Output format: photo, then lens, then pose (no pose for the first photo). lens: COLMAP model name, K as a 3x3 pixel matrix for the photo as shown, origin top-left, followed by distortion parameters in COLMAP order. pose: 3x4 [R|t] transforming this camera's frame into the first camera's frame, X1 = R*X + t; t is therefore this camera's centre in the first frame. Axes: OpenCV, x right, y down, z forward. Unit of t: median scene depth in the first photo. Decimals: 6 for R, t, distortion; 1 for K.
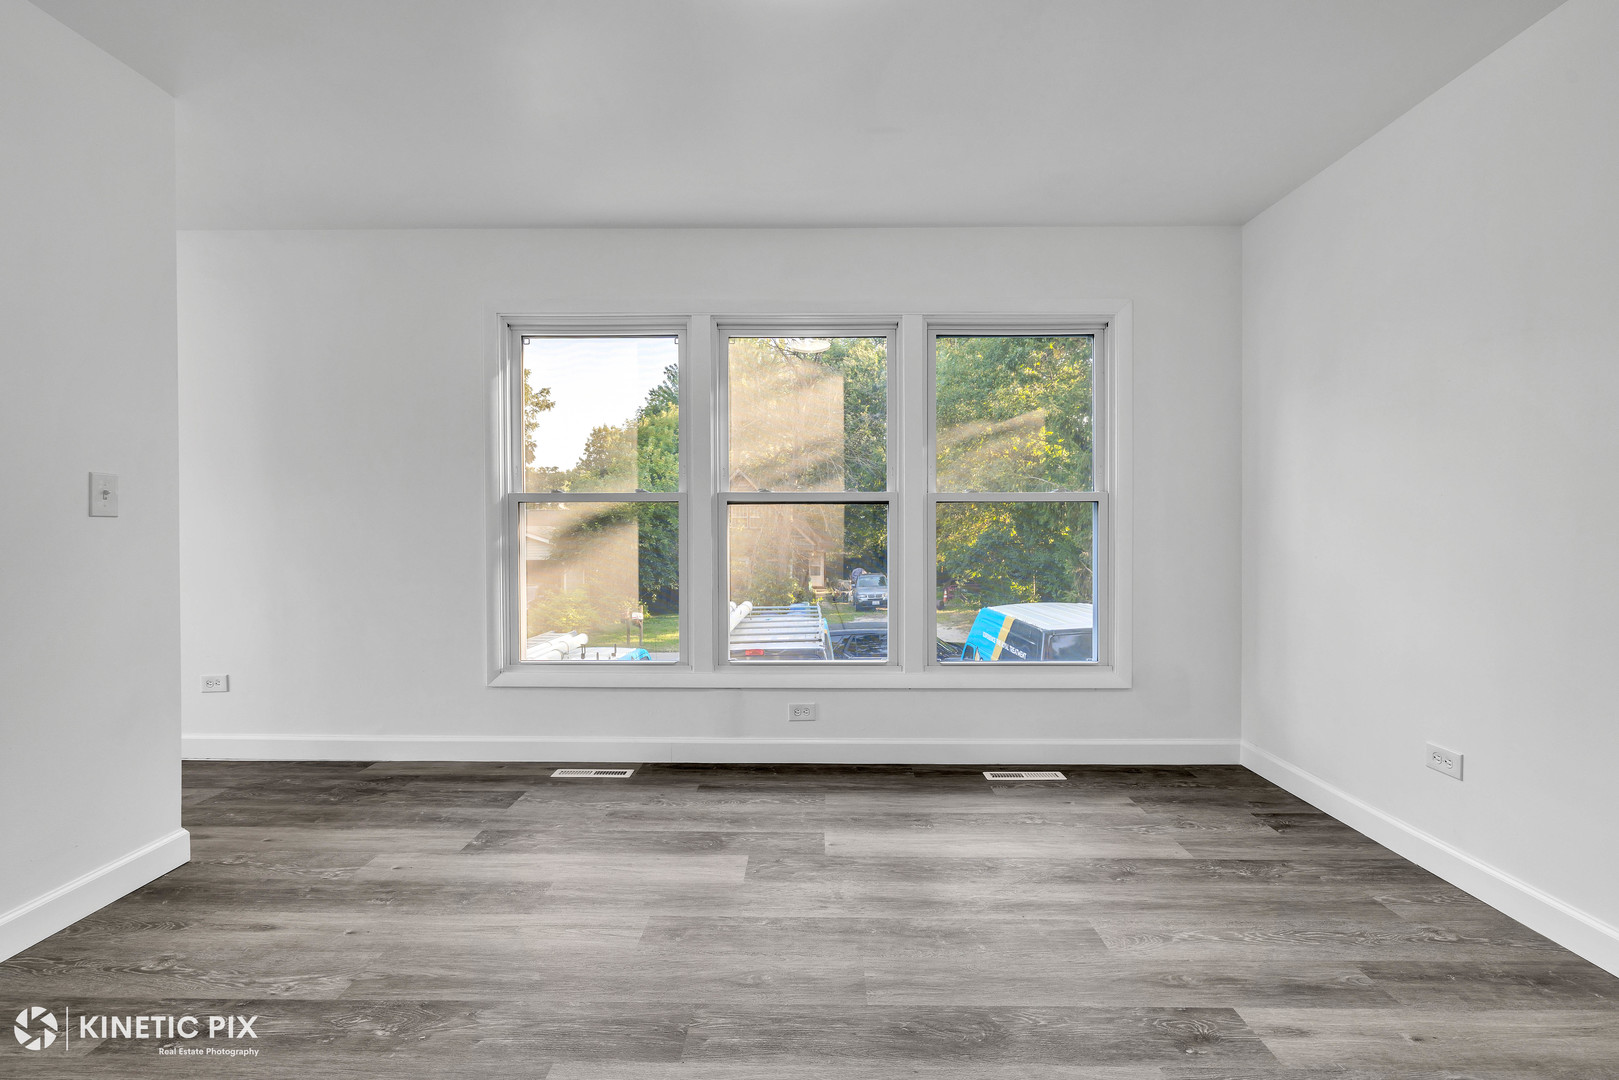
lens RADIAL K [[707.5, 0, 812.7], [0, 707.5, 531.6], [0, 0, 1]] dist [-0.001199, 0.001319]
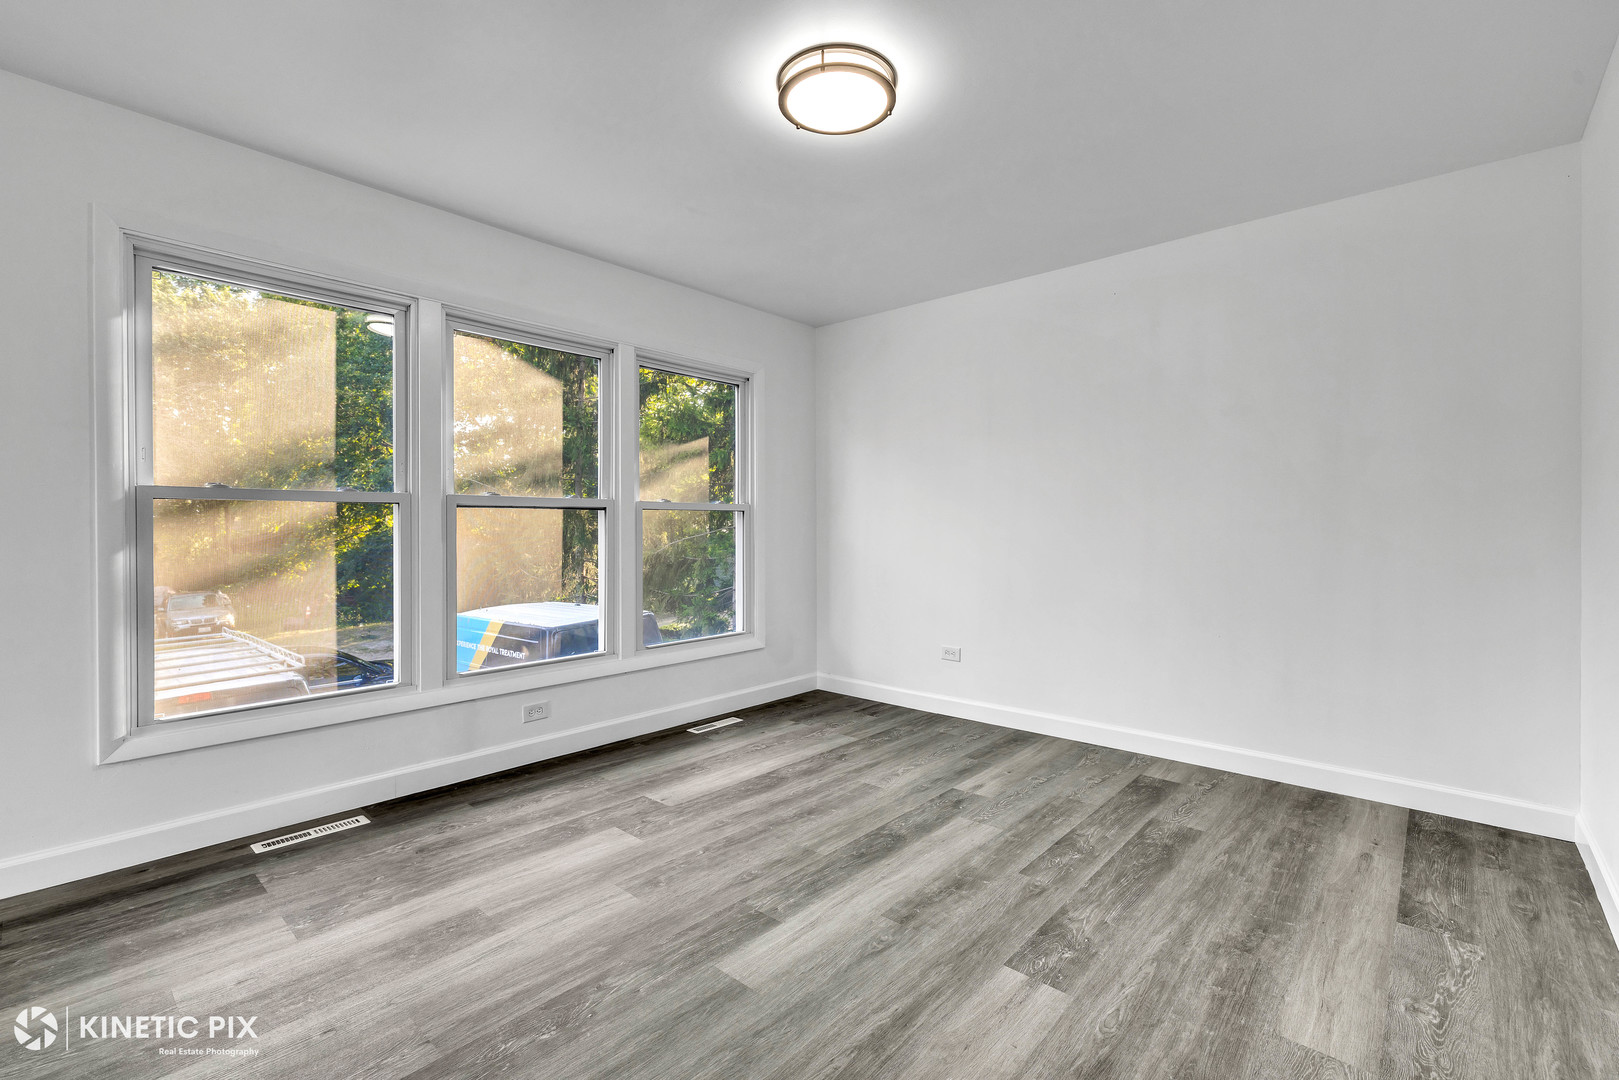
lens RADIAL K [[707.5, 0, 812.7], [0, 707.5, 531.6], [0, 0, 1]] dist [-0.001199, 0.001319]
pose [[0.657118, -0.004276, 0.753776, -0.615507], [0.007041, 0.999975, -0.000466, -0.003853], [-0.753755, 0.005614, 0.657132, 0.026067]]
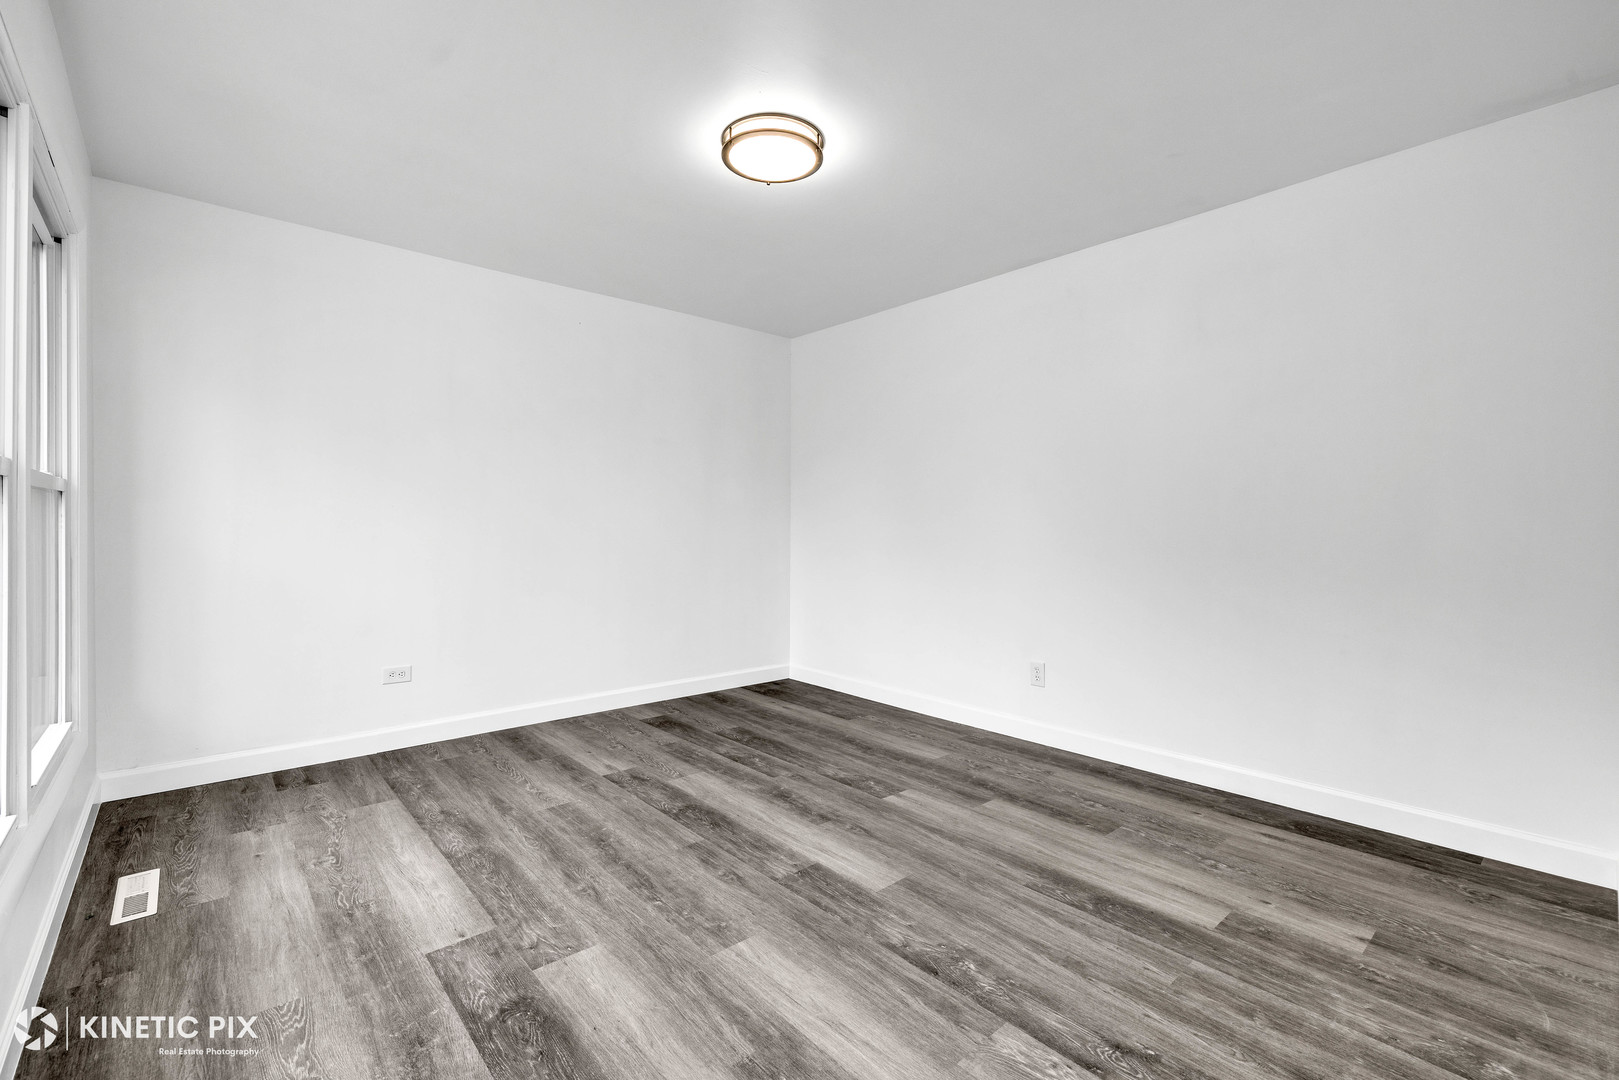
lens RADIAL K [[707.5, 0, 812.7], [0, 707.5, 531.6], [0, 0, 1]] dist [-0.001199, 0.001319]
pose [[-0.669594, -0.009257, 0.742670, -0.712561], [0.002748, 0.999885, 0.014940, -0.013153], [-0.742722, 0.012044, -0.669491, 1.082224]]
